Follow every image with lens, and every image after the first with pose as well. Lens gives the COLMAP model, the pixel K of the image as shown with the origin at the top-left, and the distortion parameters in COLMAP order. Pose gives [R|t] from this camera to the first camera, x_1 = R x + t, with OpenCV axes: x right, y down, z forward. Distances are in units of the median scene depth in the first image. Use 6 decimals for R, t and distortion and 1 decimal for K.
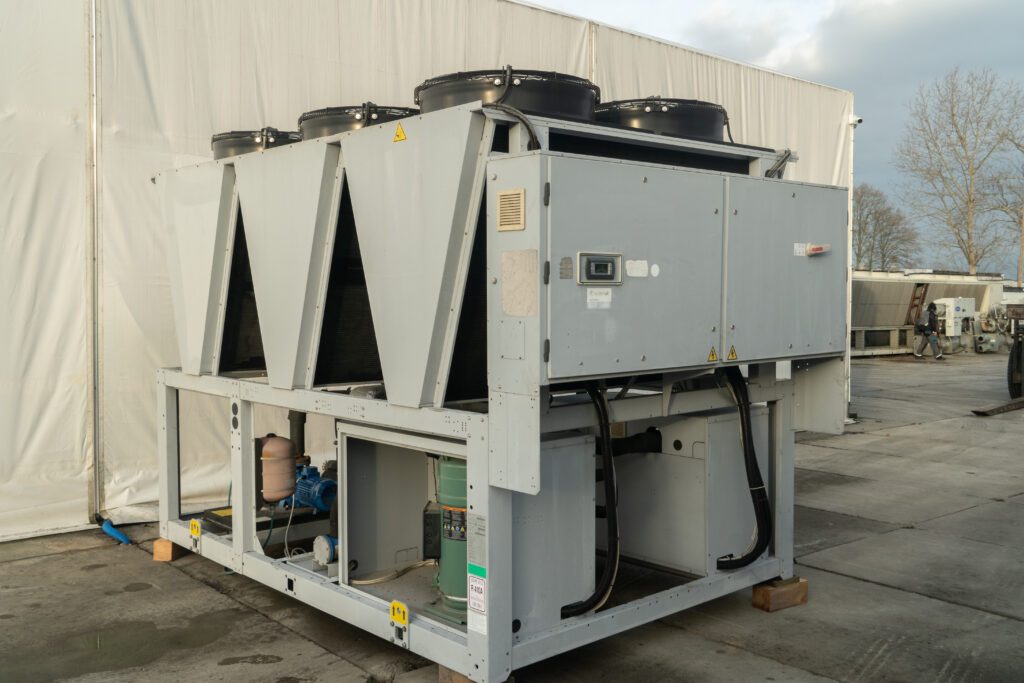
lens RADIAL K [[978.5, 0, 513.2], [0, 978.5, 331.9], [0, 0, 1]] dist [0.000020, 0.019155]
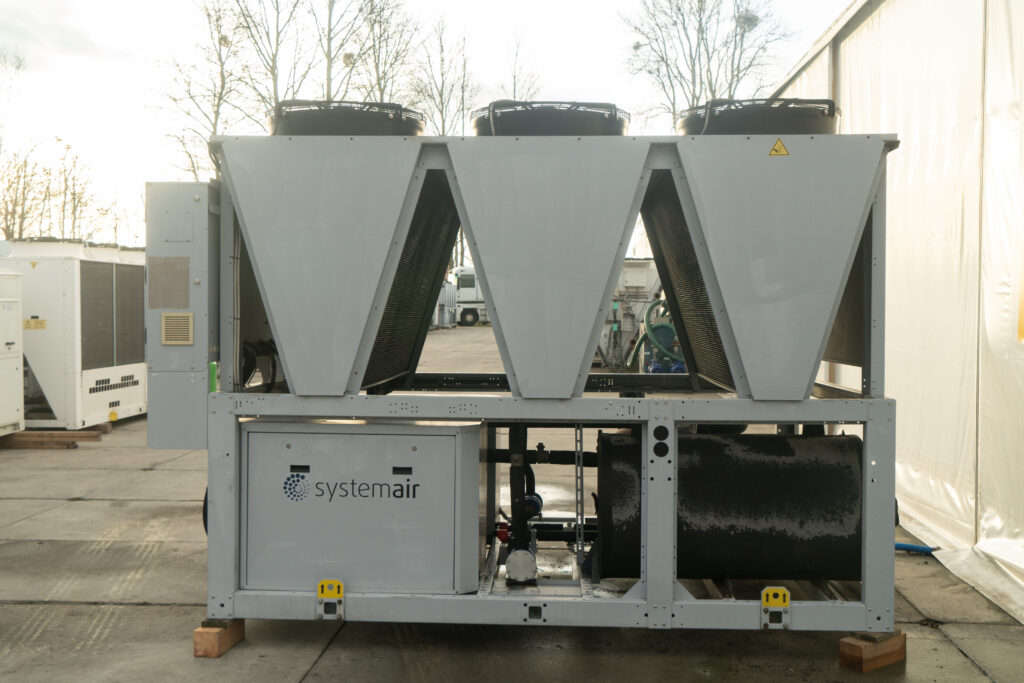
lens RADIAL K [[1098.0, 0, 512.0], [0, 1098.0, 341.5], [0, 0, 1]] dist [0.020652, -0.017905]
pose [[-0.703815, 0.018407, -0.710145, 0.834674], [-0.034789, 0.997572, 0.060336, -0.071495], [0.709531, 0.067171, -0.701465, 1.977953]]
